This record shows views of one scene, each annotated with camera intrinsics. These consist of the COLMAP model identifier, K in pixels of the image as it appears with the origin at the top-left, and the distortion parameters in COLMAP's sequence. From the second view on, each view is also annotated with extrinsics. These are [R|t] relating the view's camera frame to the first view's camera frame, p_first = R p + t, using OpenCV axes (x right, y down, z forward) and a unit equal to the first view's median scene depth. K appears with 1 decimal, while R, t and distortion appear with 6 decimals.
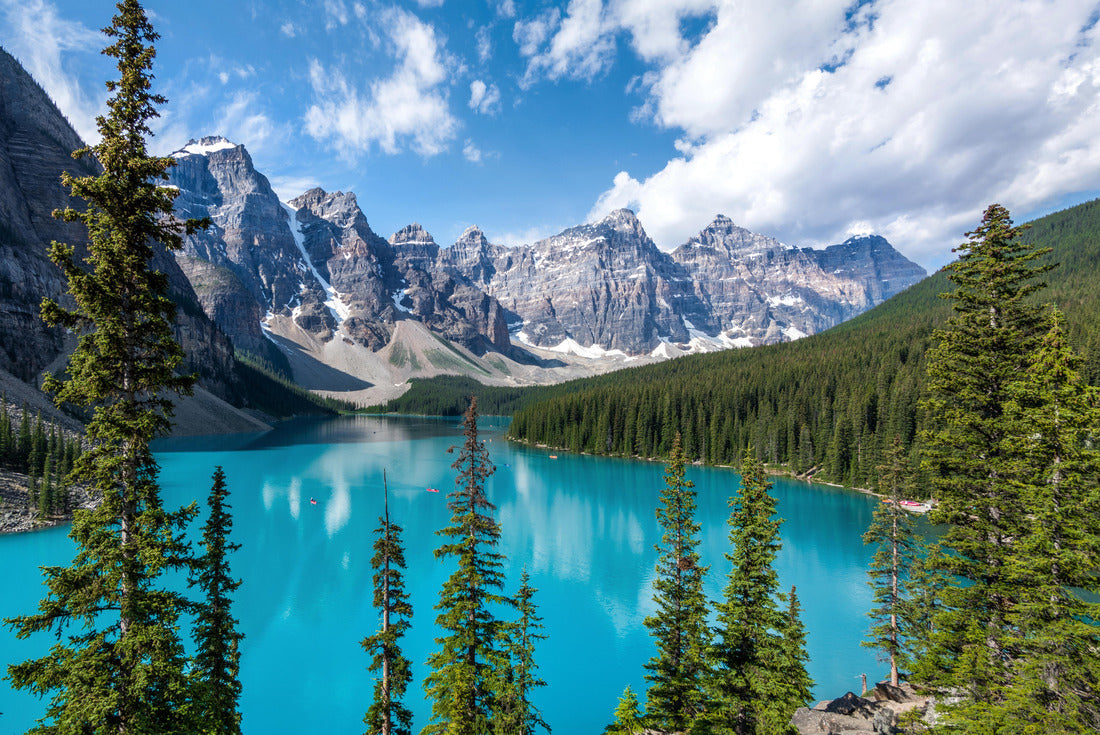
lens RADIAL K [[1205.7, 0, 550.0], [0, 1205.7, 367.5], [0, 0, 1]] dist [0.015073, 0.015356]
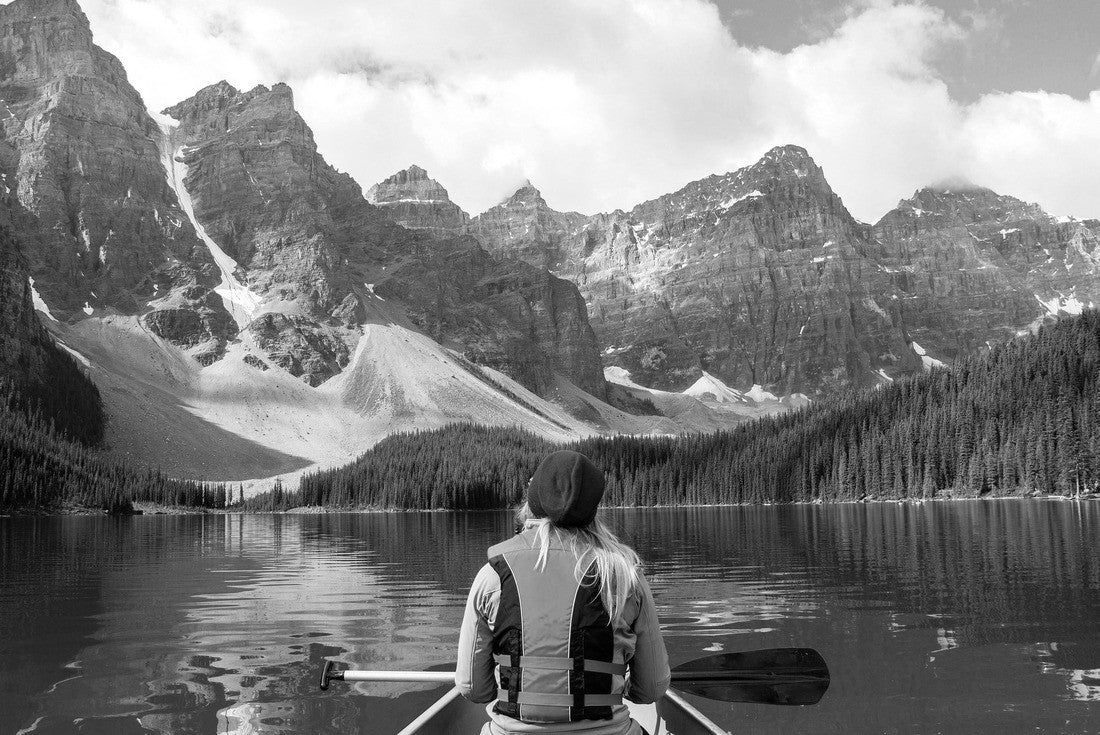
lens RADIAL K [[878.7, 0, 577.0], [0, 878.7, 407.7], [0, 0, 1]] dist [-0.124763, 0.061185]
pose [[0.999518, -0.028006, 0.013425, -0.050974], [0.029376, 0.992819, -0.115960, 0.036135], [-0.010081, 0.116298, 0.993163, 0.672844]]
